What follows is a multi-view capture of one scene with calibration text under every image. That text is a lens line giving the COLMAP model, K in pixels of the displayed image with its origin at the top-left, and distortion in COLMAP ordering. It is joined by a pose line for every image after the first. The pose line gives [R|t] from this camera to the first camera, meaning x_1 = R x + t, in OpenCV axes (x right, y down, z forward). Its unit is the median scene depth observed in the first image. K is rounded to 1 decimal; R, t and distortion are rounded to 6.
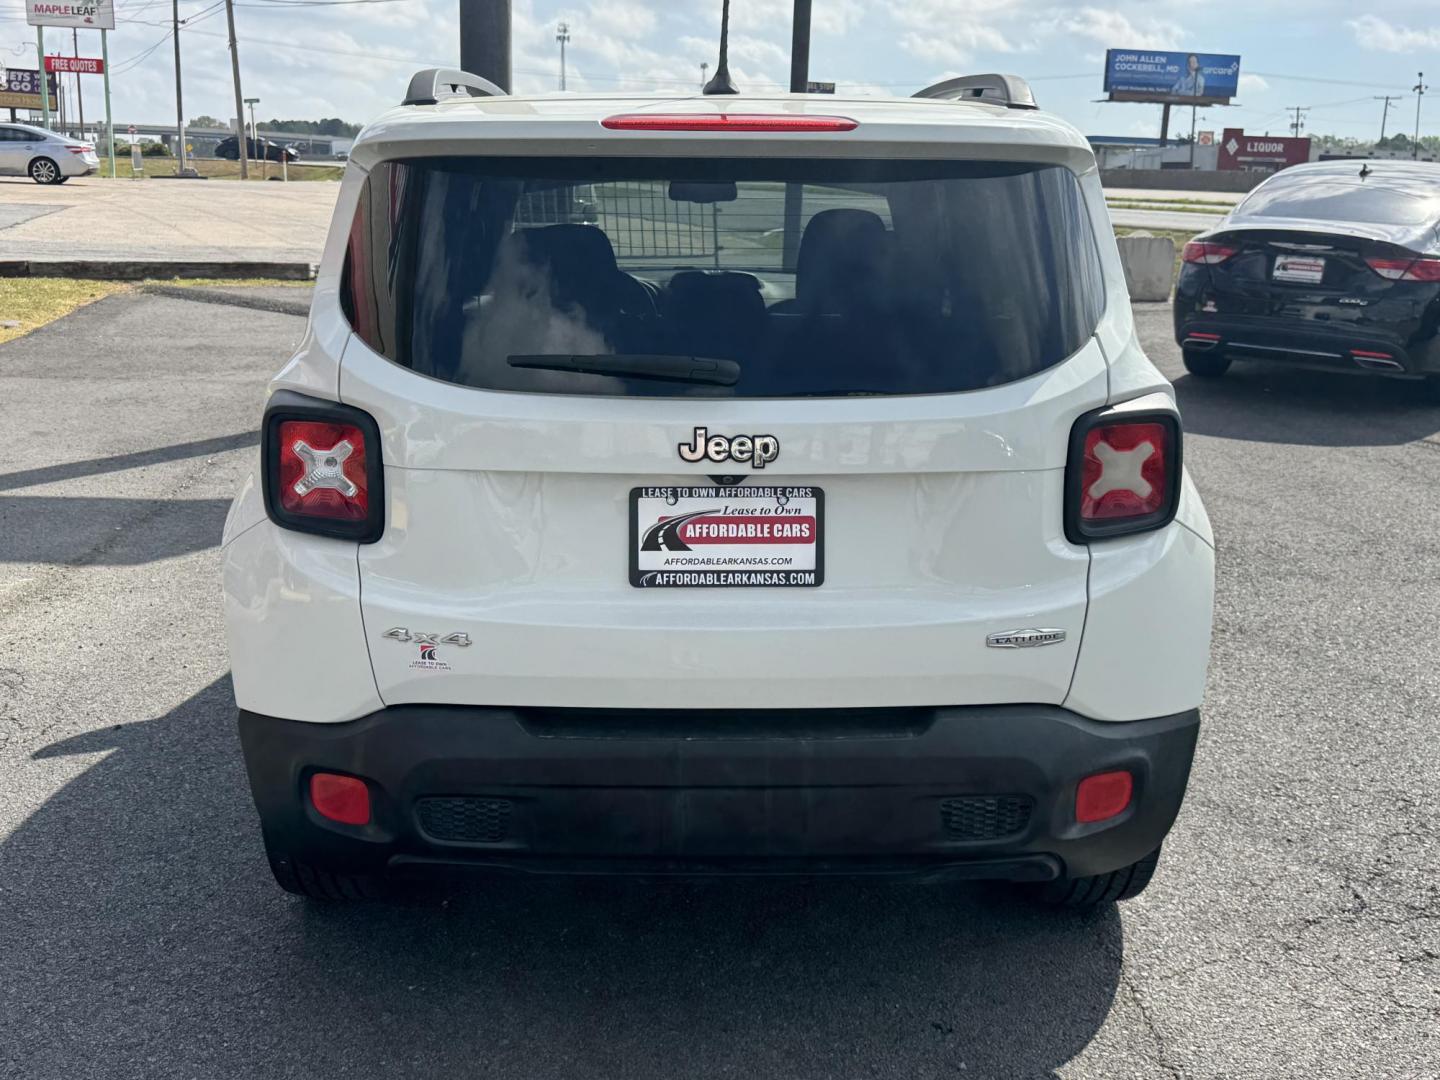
lens RADIAL K [[1466.1, 0, 718.3], [0, 1466.1, 541.2], [0, 0, 1]] dist [0.024112, 0.000000]
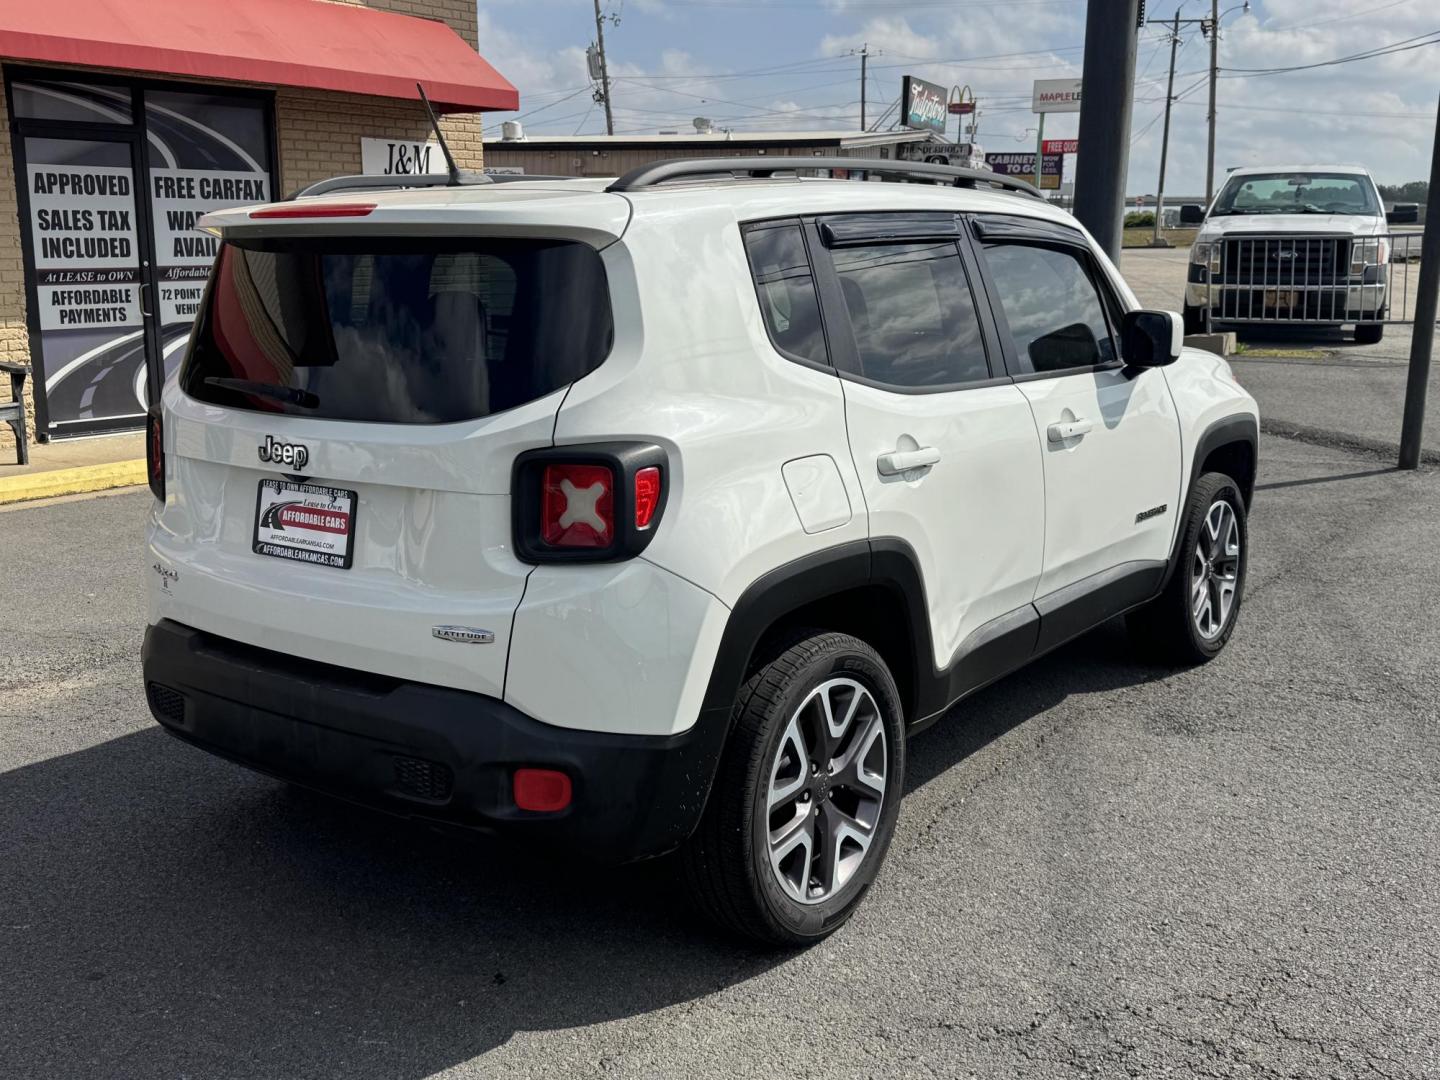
lens RADIAL K [[1466.1, 0, 718.3], [0, 1466.1, 553.8], [0, 0, 1]] dist [0.024112, 0.000000]
pose [[0.786672, 0.115122, -0.606542, 1.073970], [-0.136981, 0.990520, 0.010340, -0.039029], [0.601982, 0.074951, 0.794984, 0.181152]]
